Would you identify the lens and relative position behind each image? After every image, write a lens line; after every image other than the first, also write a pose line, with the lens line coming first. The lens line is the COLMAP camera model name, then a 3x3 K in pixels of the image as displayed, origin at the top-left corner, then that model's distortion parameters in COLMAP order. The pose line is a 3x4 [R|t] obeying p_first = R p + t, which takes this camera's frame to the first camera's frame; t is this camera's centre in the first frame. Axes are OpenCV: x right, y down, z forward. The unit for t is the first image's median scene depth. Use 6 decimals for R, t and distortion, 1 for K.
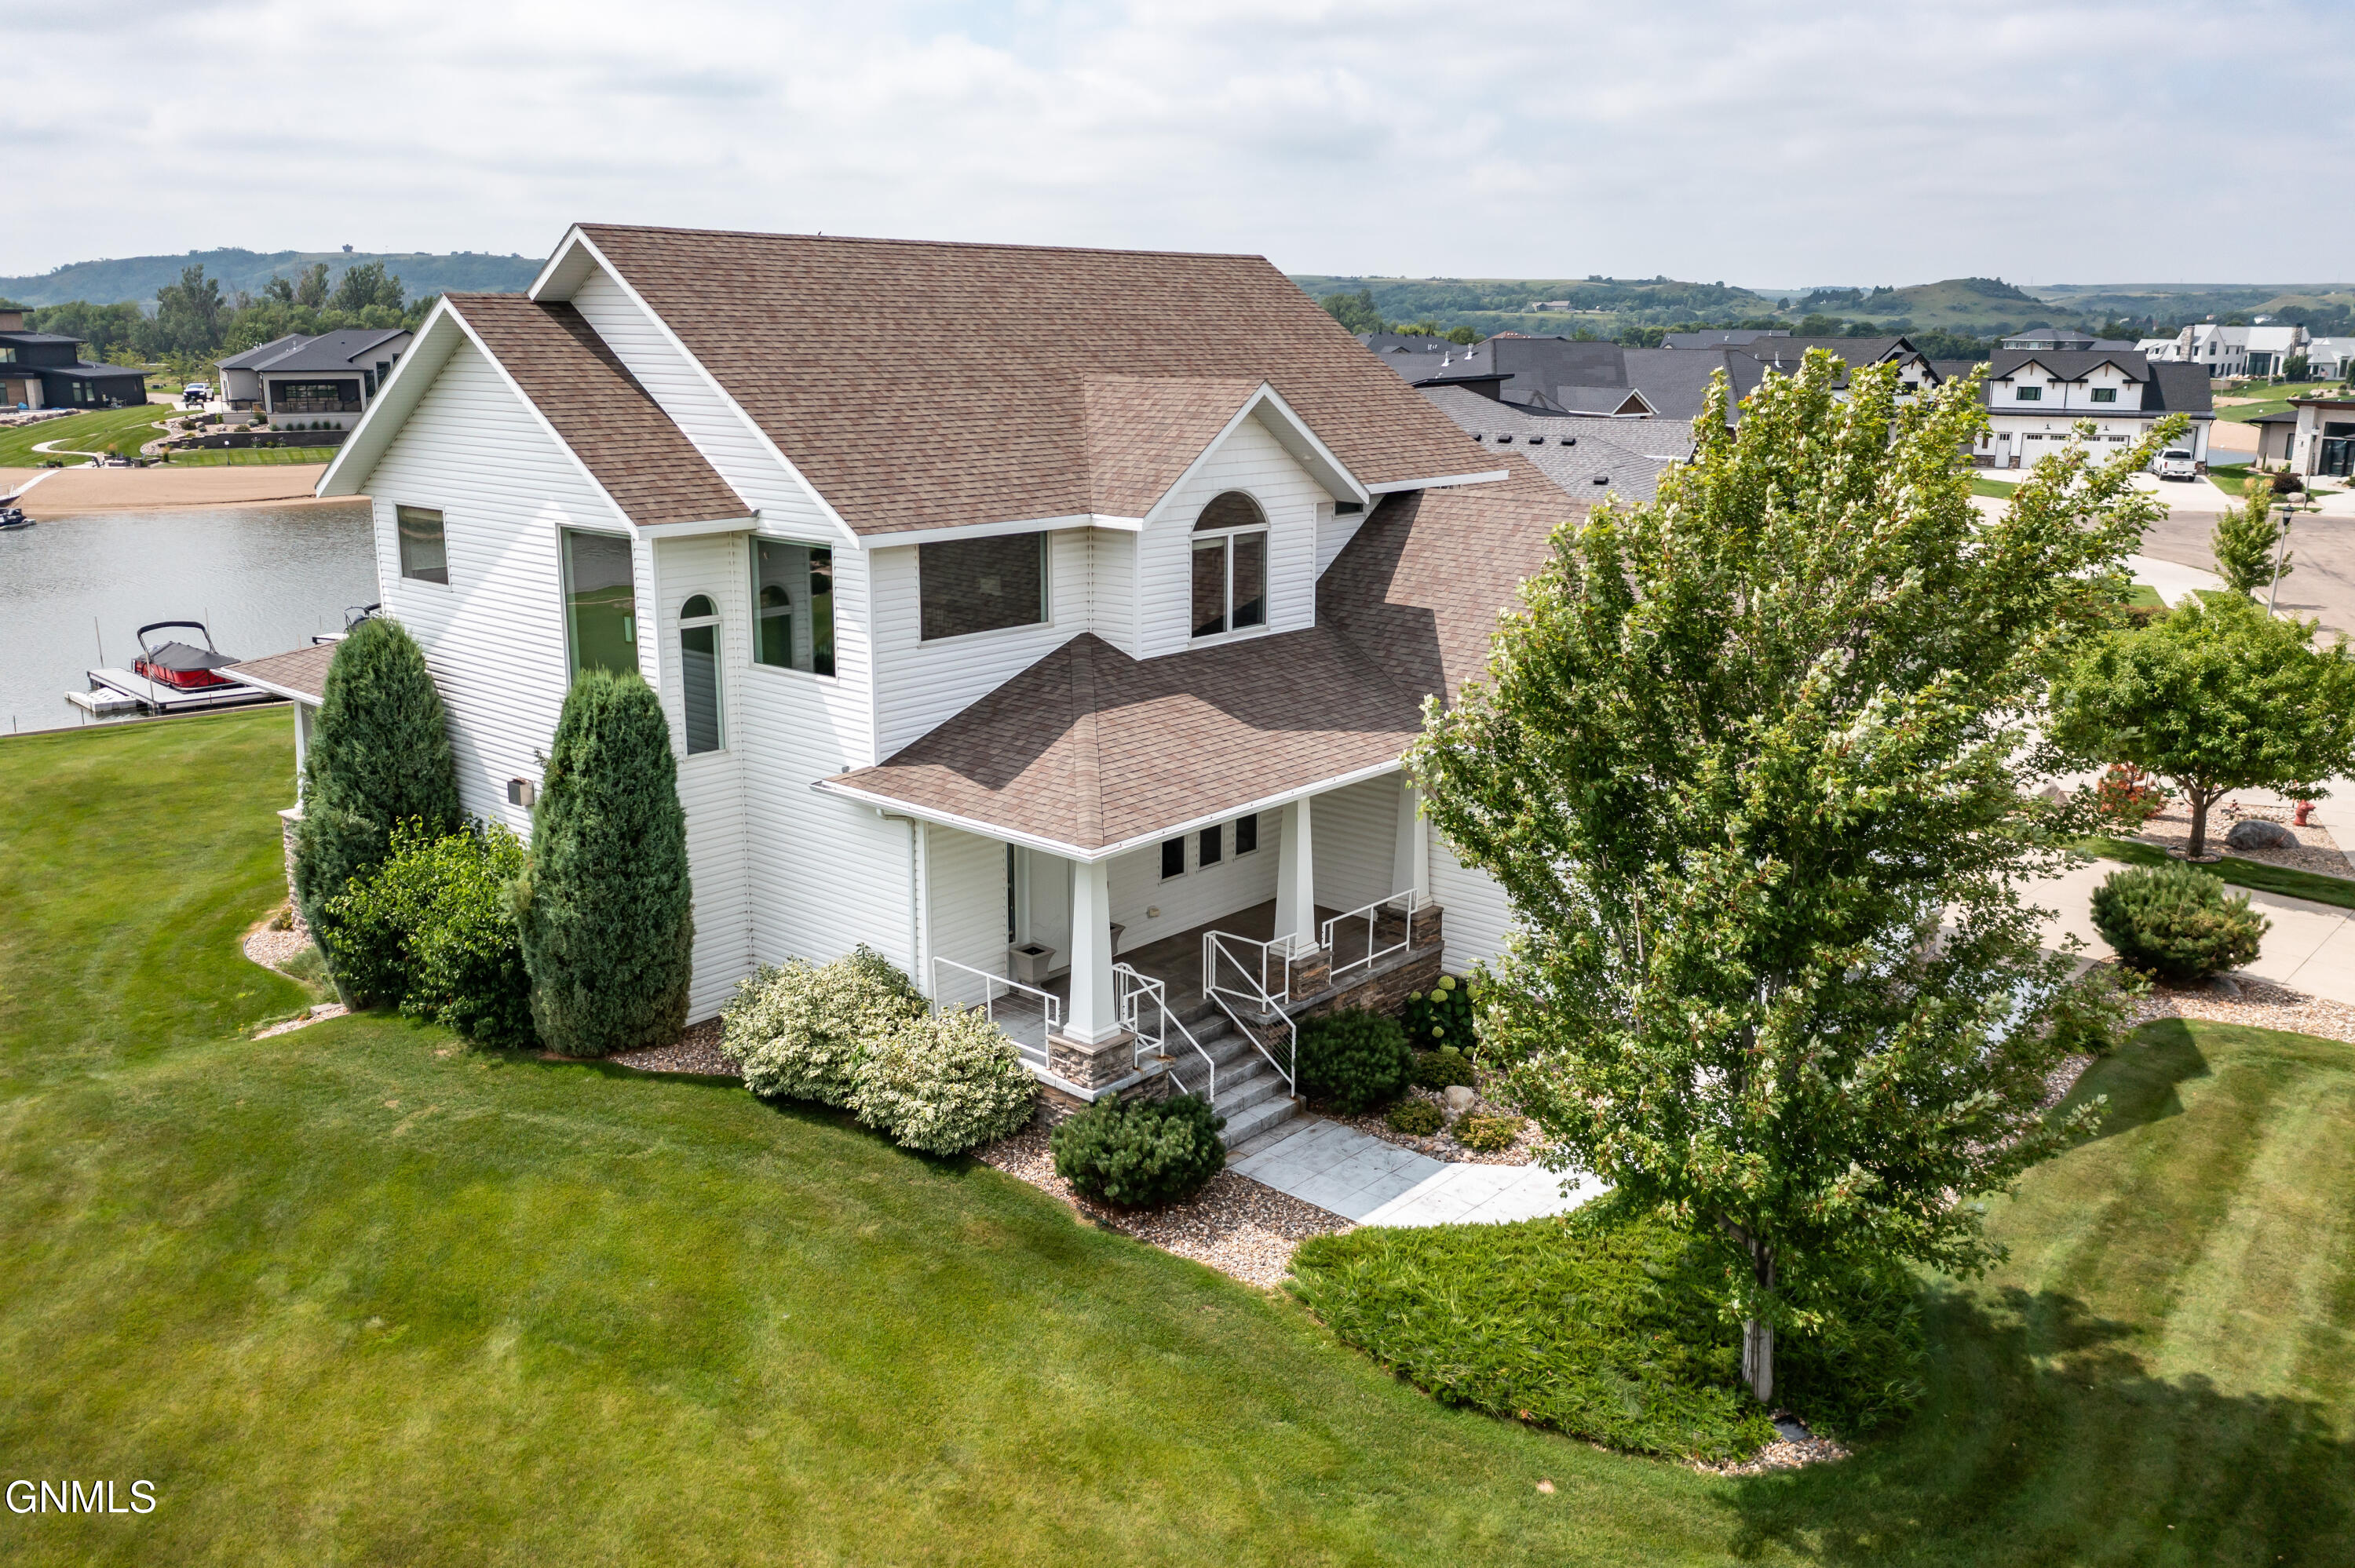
lens RADIAL K [[1872.3, 0, 1172.7], [0, 1872.3, 775.0], [0, 0, 1]] dist [-0.006163, -0.002042]
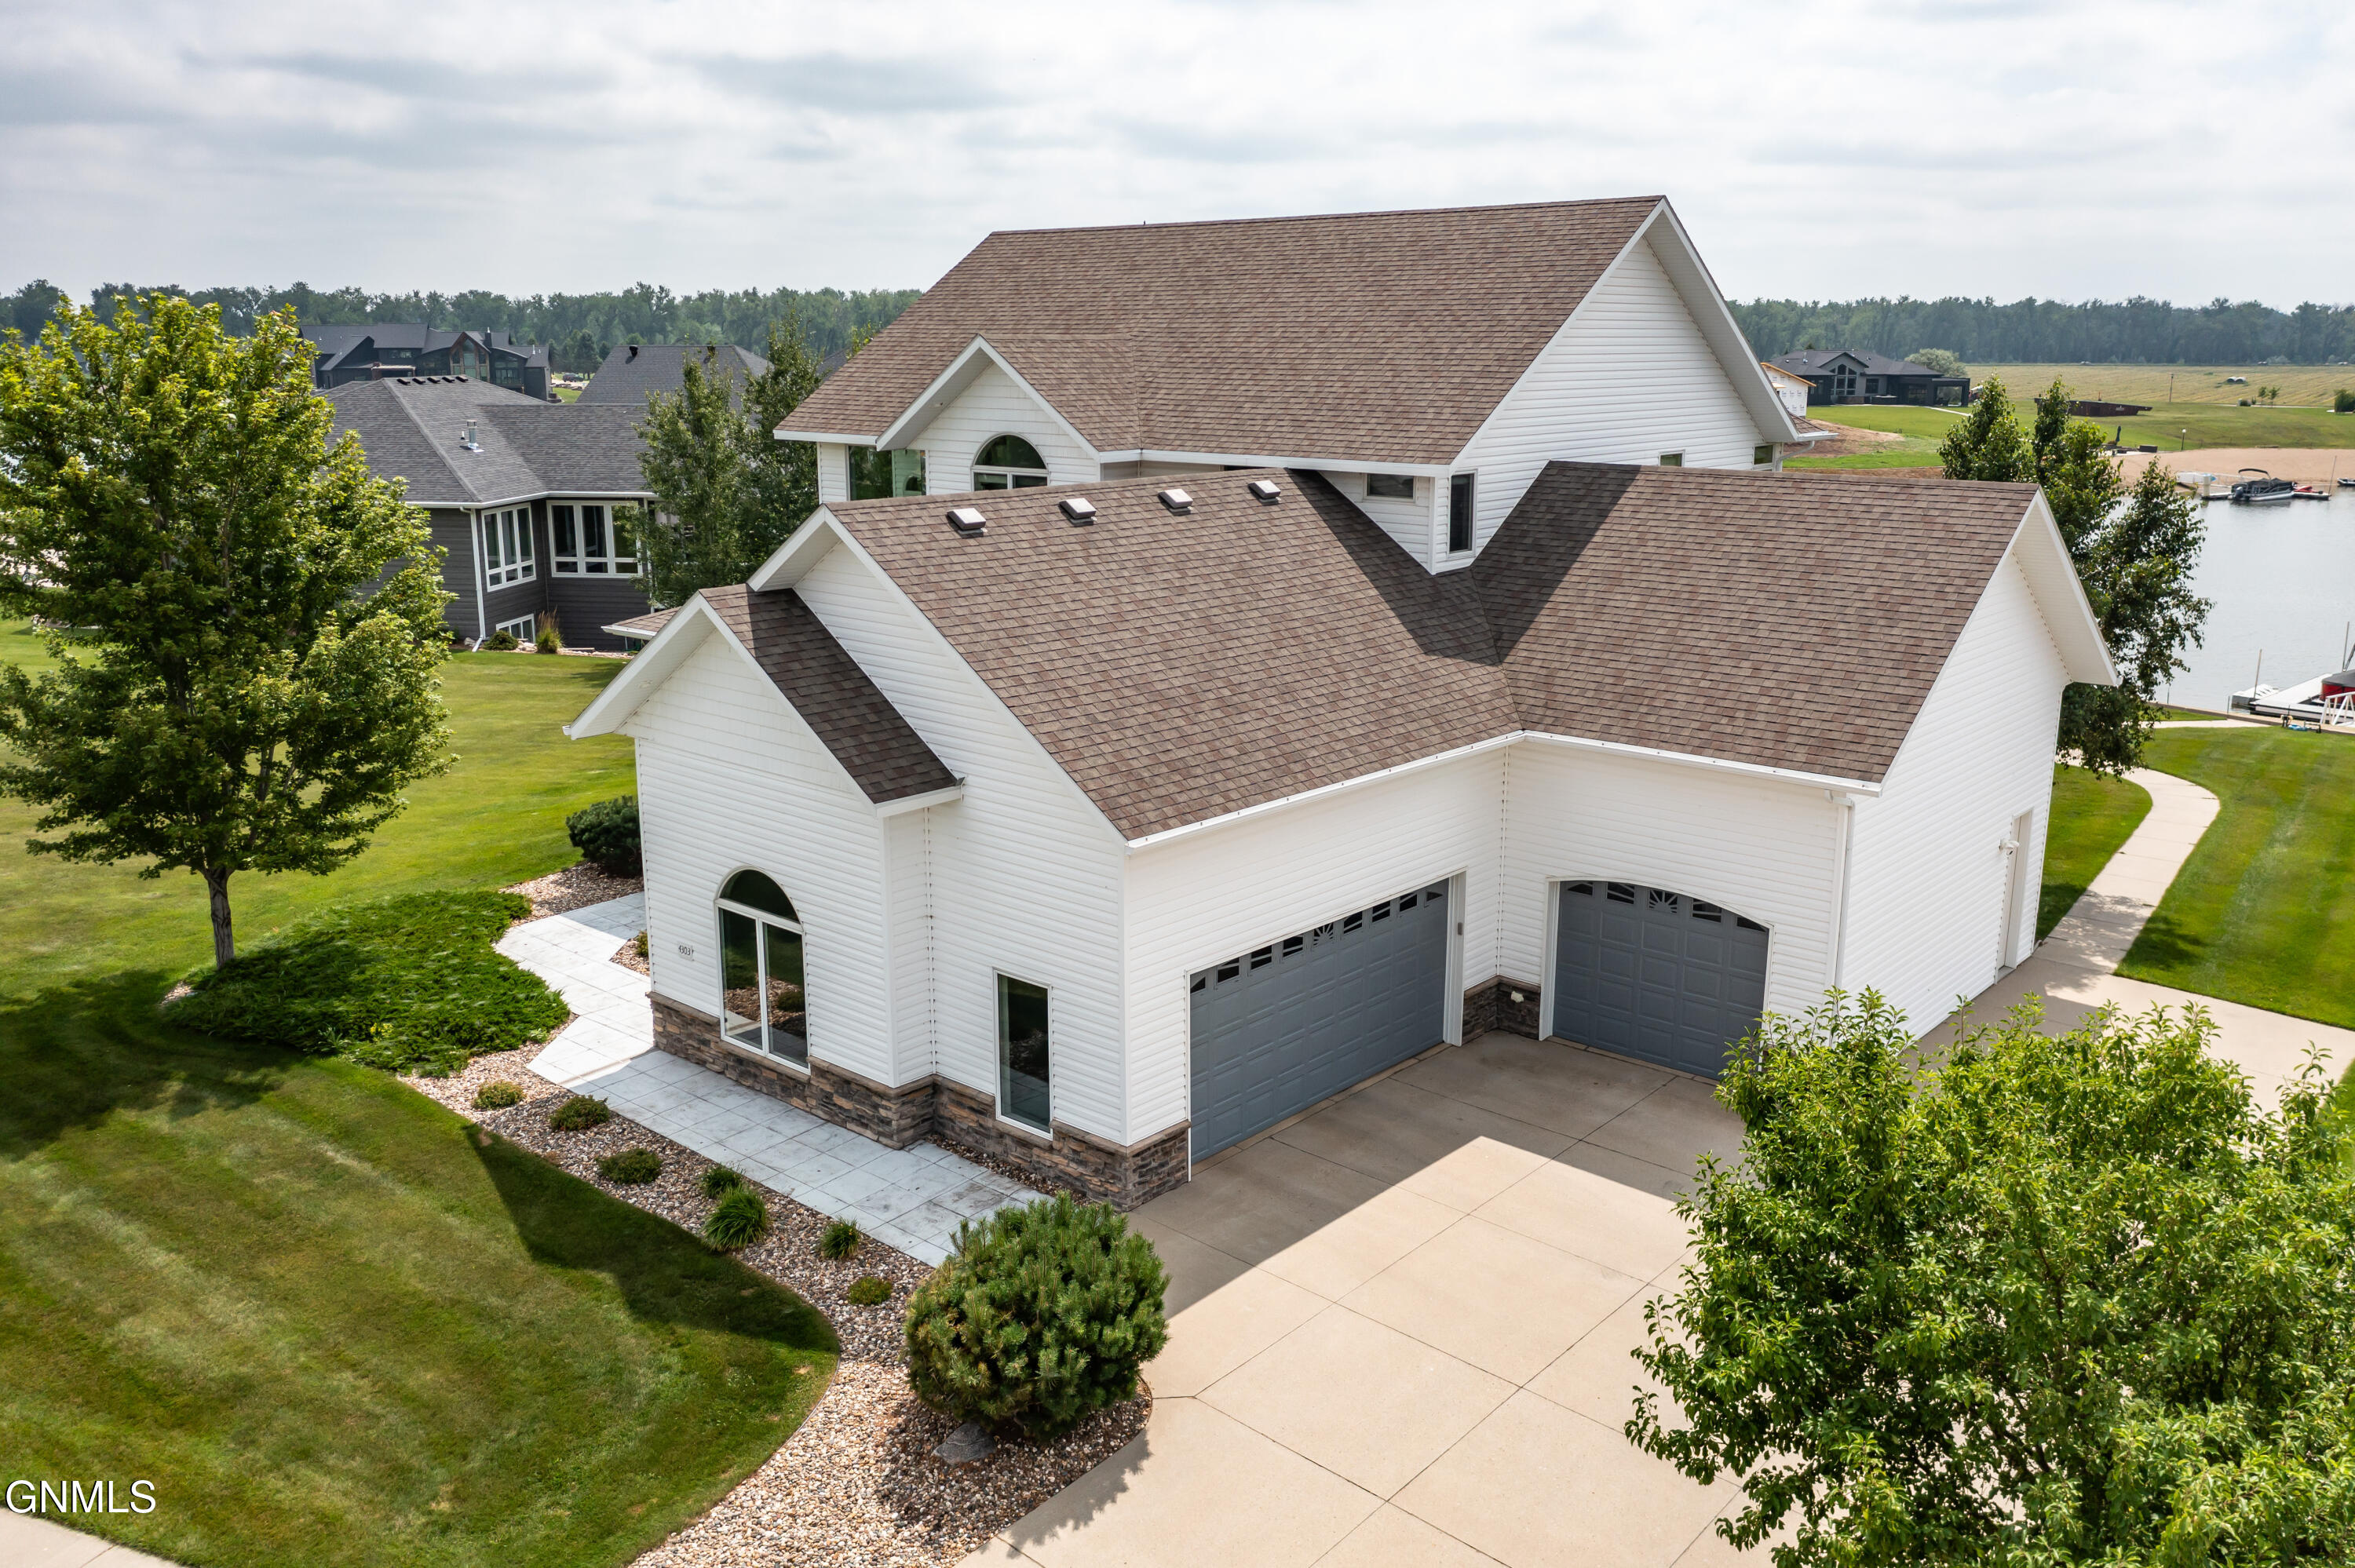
lens RADIAL K [[1859.8, 0, 1173.5], [0, 1859.8, 773.6], [0, 0, 1]] dist [-0.013633, 0.004384]
pose [[-0.010914, 0.221203, -0.975167, 1.115314], [-0.233706, 0.947651, 0.217577, -0.216286], [0.972246, 0.230277, 0.041354, 1.058090]]
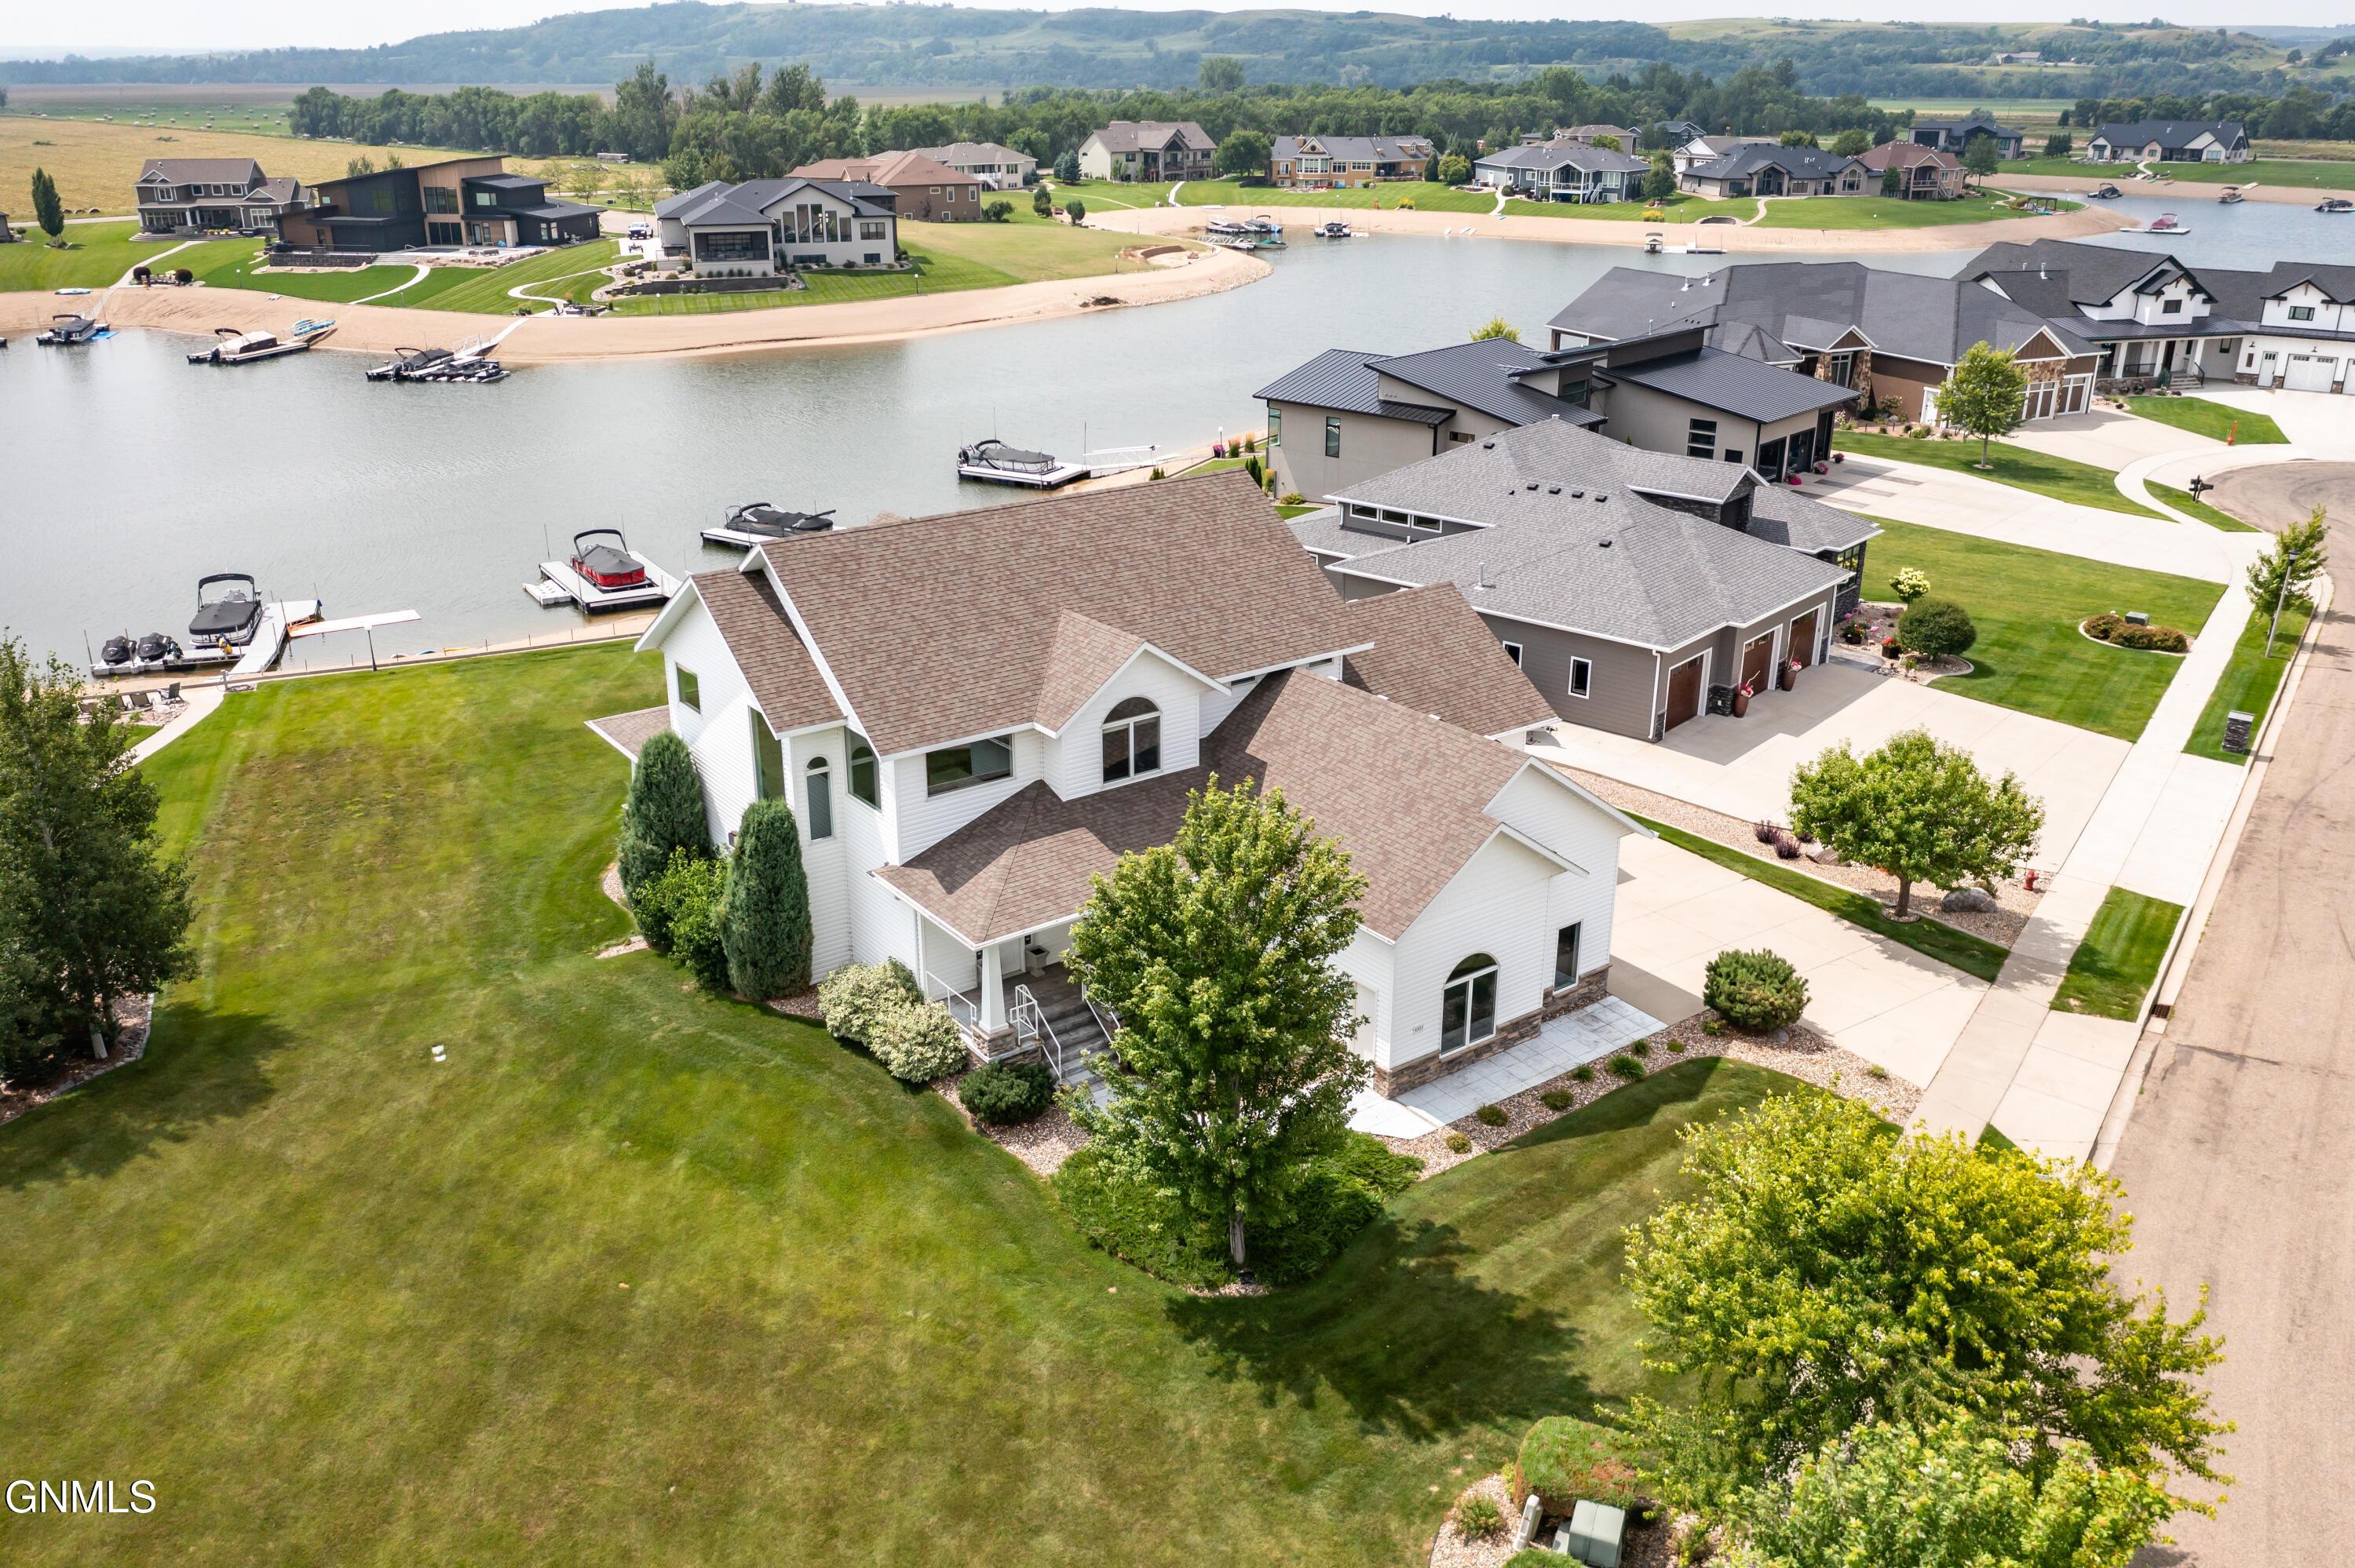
lens RADIAL K [[1868.3, 0, 1170.4], [0, 1868.3, 770.1], [0, 0, 1]] dist [-0.019844, 0.005013]
pose [[0.976312, 0.073078, -0.203654, 0.394768], [-0.046639, 0.990188, 0.131729, -0.297696], [0.211282, -0.119111, 0.970140, -0.597093]]
